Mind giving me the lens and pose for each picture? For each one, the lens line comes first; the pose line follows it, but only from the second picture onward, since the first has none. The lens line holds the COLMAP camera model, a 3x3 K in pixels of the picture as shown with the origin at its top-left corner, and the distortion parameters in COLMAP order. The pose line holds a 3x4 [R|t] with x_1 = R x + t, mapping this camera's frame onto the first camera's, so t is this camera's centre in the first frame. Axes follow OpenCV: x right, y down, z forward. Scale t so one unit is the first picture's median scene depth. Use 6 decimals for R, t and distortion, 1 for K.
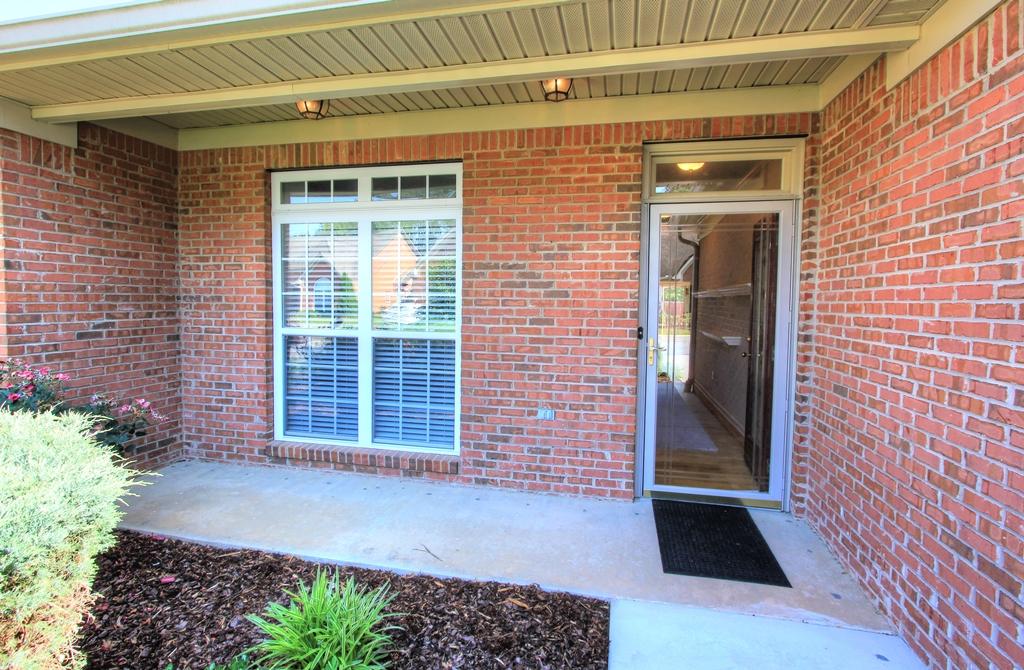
lens RADIAL K [[485.5, 0, 513.7], [0, 485.5, 320.0], [0, 0, 1]] dist [-0.011972, -0.000058]
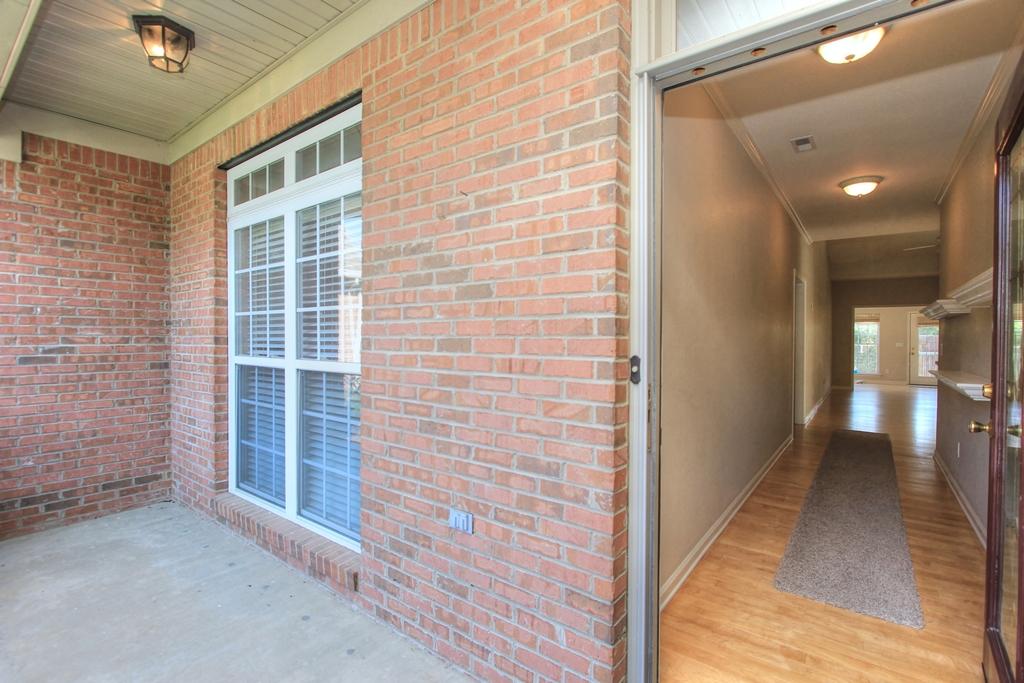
lens RADIAL K [[471.3, 0, 512.0], [0, 471.3, 341.5], [0, 0, 1]] dist [-0.003200, -0.000168]
pose [[0.903127, -0.005547, -0.429338, 0.338353], [-0.009585, 0.999407, -0.033074, 0.015796], [0.429267, 0.033985, 0.902538, 0.553517]]
